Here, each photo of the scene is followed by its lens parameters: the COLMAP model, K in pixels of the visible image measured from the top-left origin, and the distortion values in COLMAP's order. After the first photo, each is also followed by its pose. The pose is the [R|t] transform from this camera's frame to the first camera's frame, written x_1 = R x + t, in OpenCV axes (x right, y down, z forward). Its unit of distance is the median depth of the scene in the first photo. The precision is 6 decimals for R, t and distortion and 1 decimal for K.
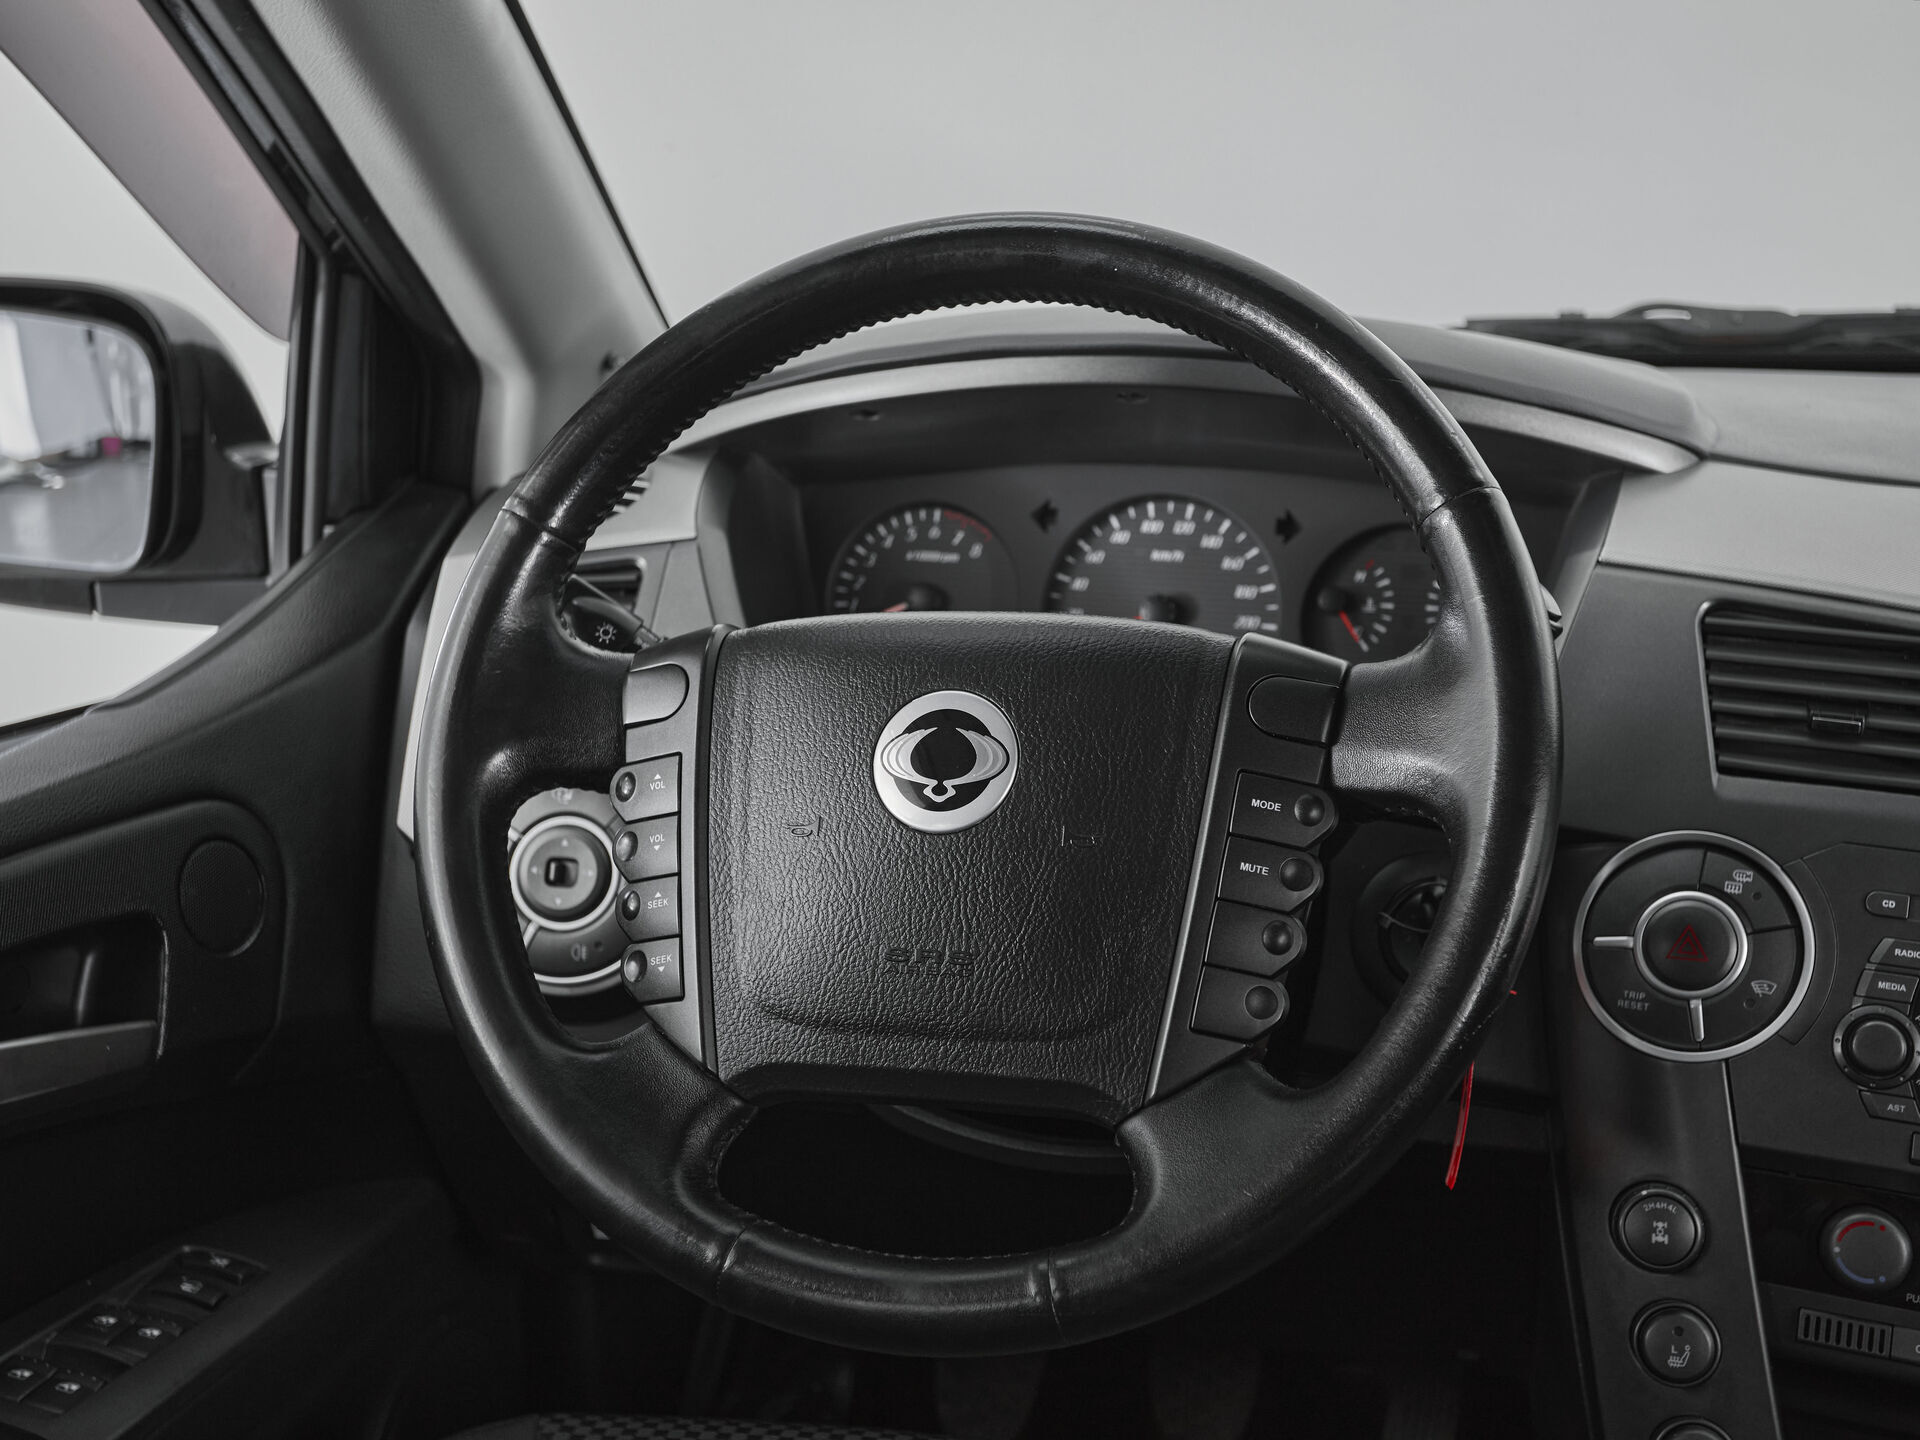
lens RADIAL K [[2339.3, 0, 952.9], [0, 2339.3, 712.0], [0, 0, 1]] dist [0.044870, 0.000000]
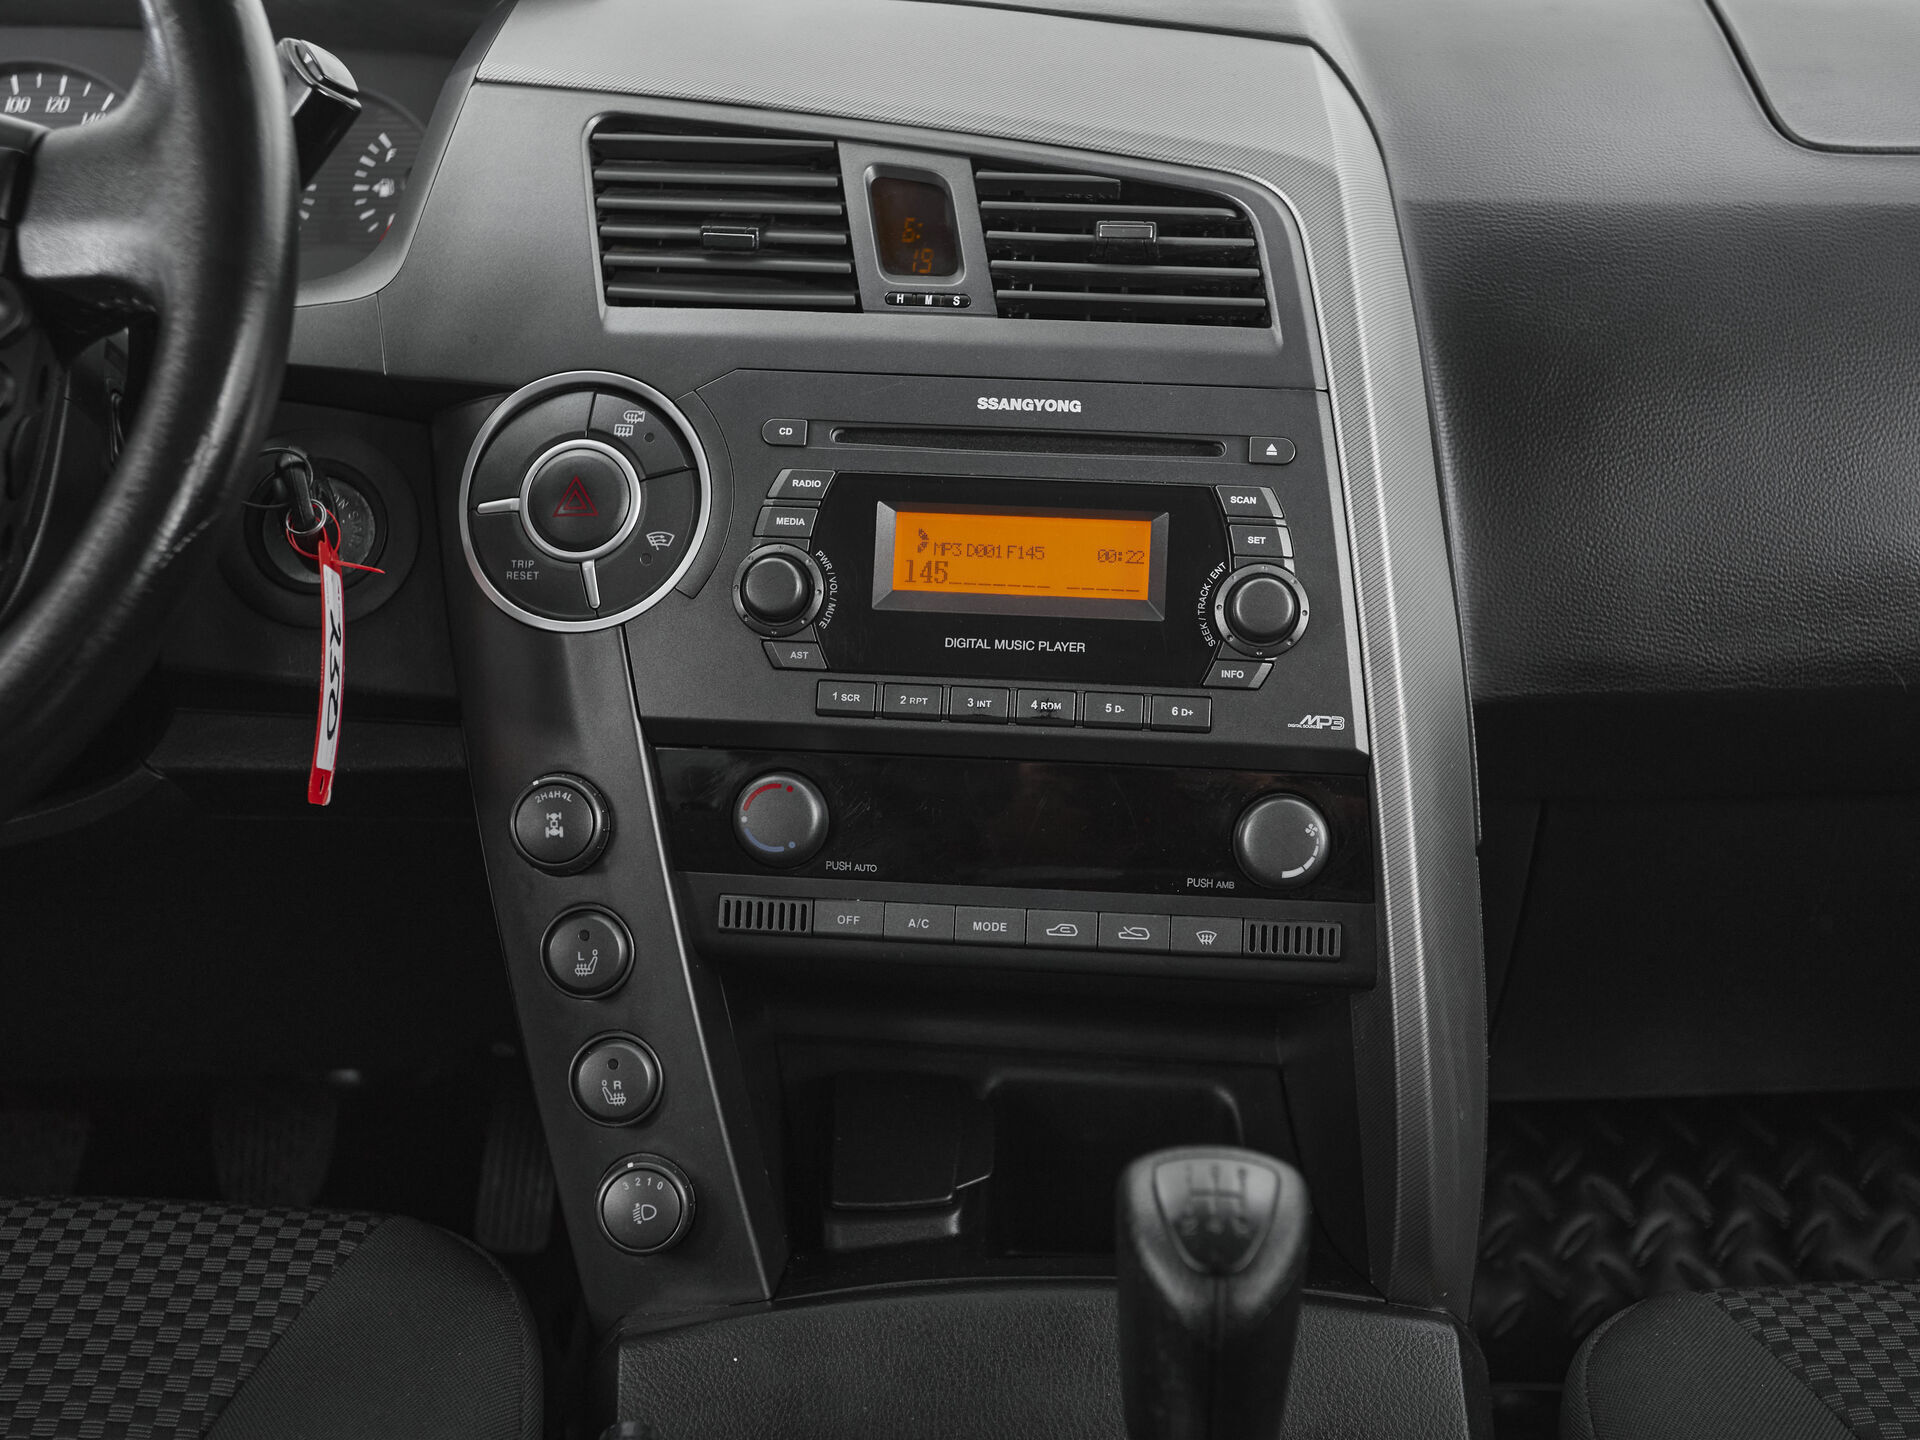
lens RADIAL K [[2339.3, 0, 939.5], [0, 2339.3, 728.1], [0, 0, 1]] dist [0.044870, 0.000000]
pose [[0.964375, -0.083851, 0.250898, 0.216075], [0.067991, 0.995139, 0.071243, 0.129102], [-0.255652, -0.051646, 0.965388, 0.128445]]
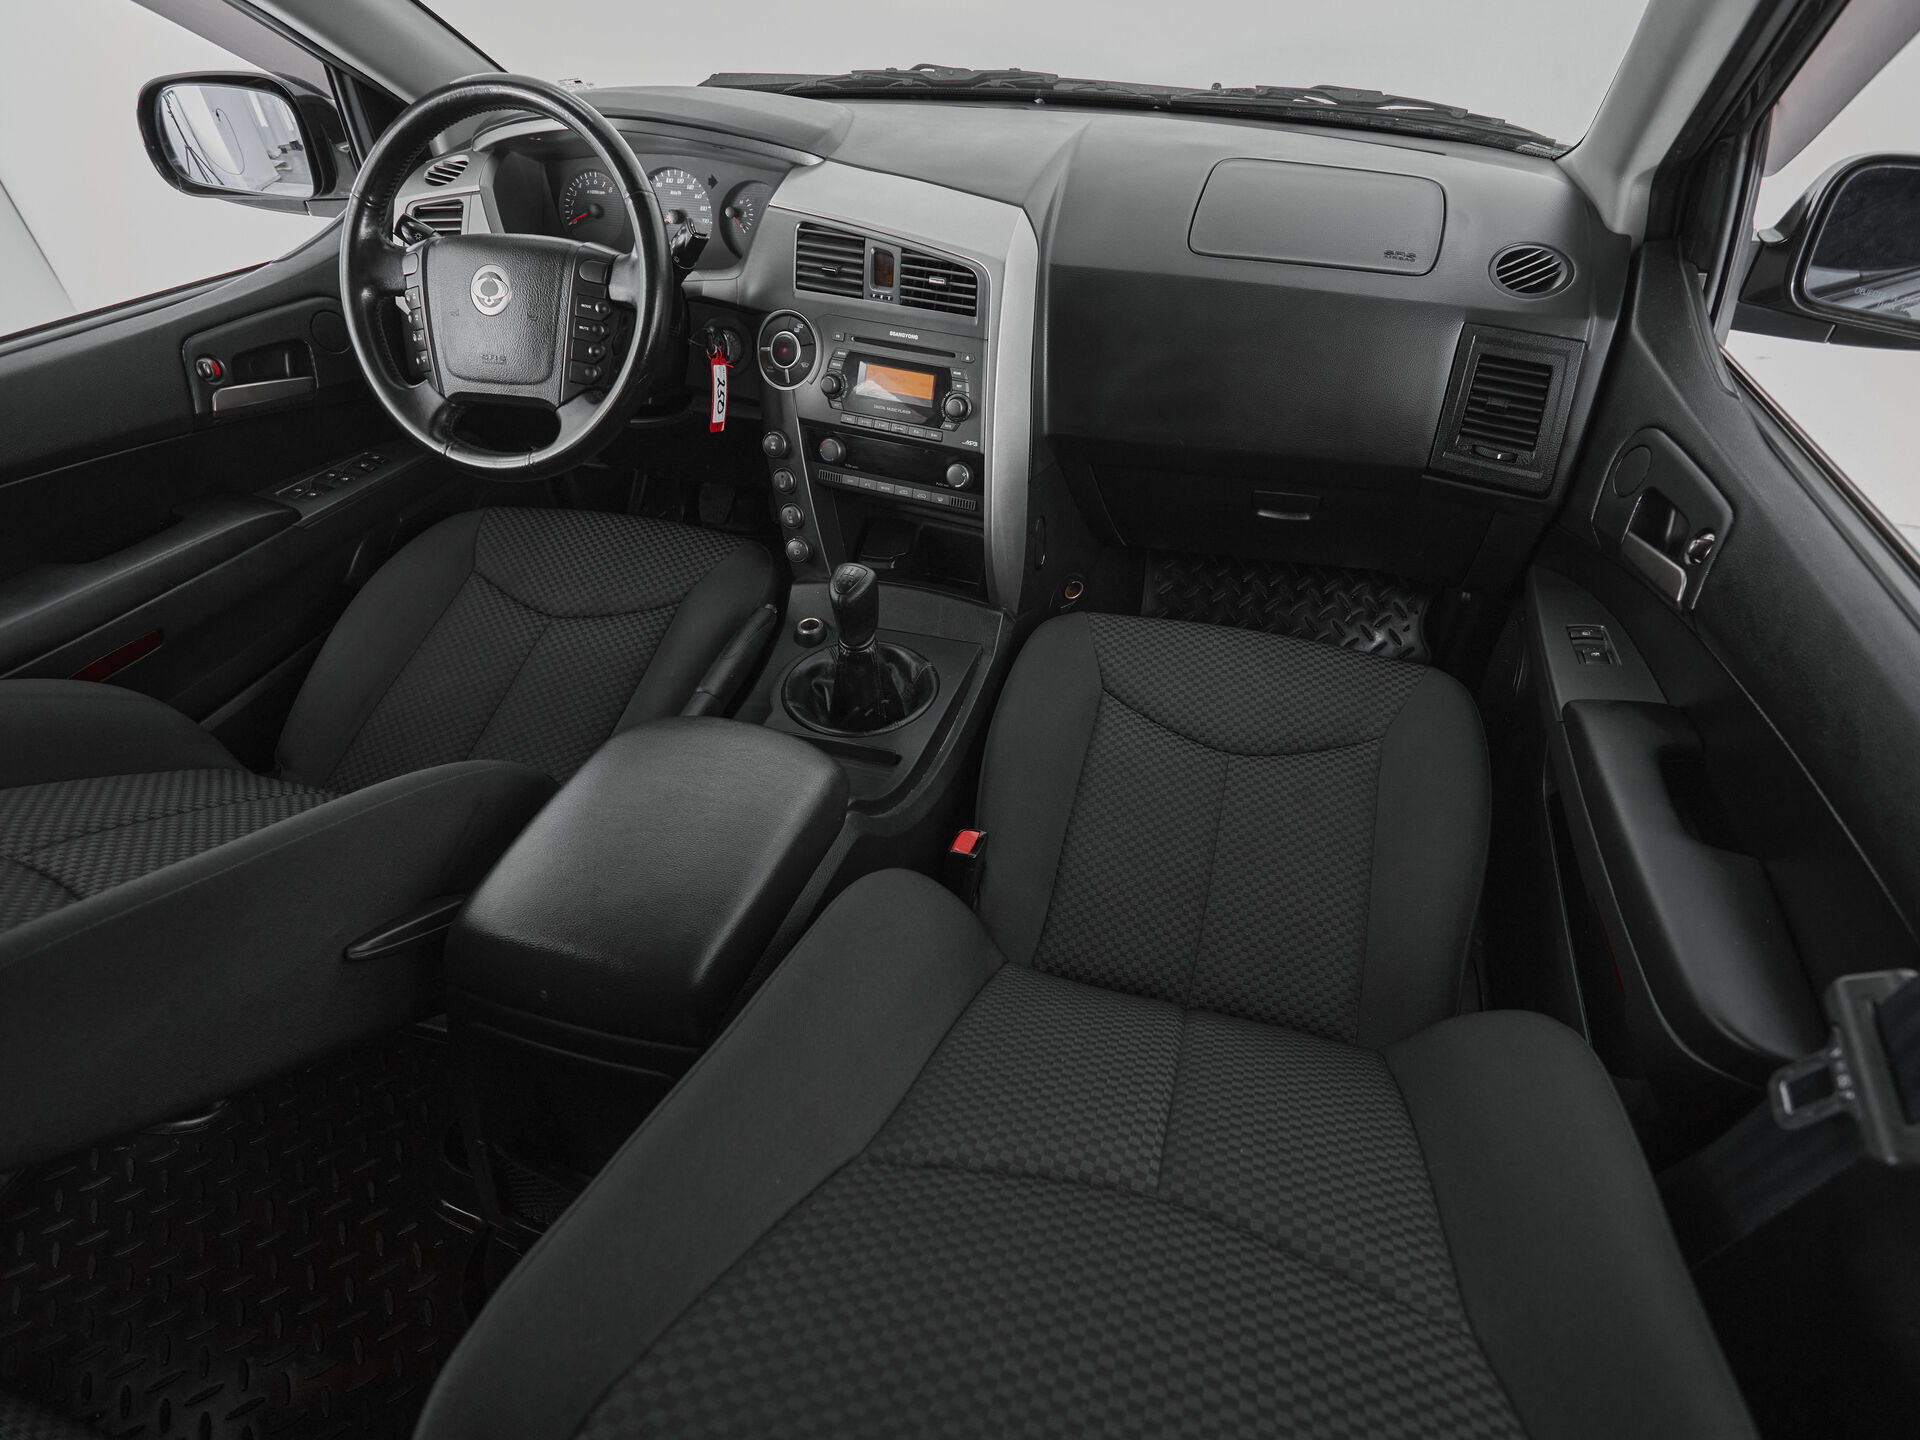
lens RADIAL K [[1039.1, 0, 1000.6], [0, 1039.1, 720.4], [0, 0, 1]] dist [0.000966, -0.001392]
pose [[0.999781, 0.004363, -0.020475, 0.616348], [0.005240, 0.894775, 0.446486, -0.070191], [0.020269, -0.446496, 0.894556, -0.405022]]
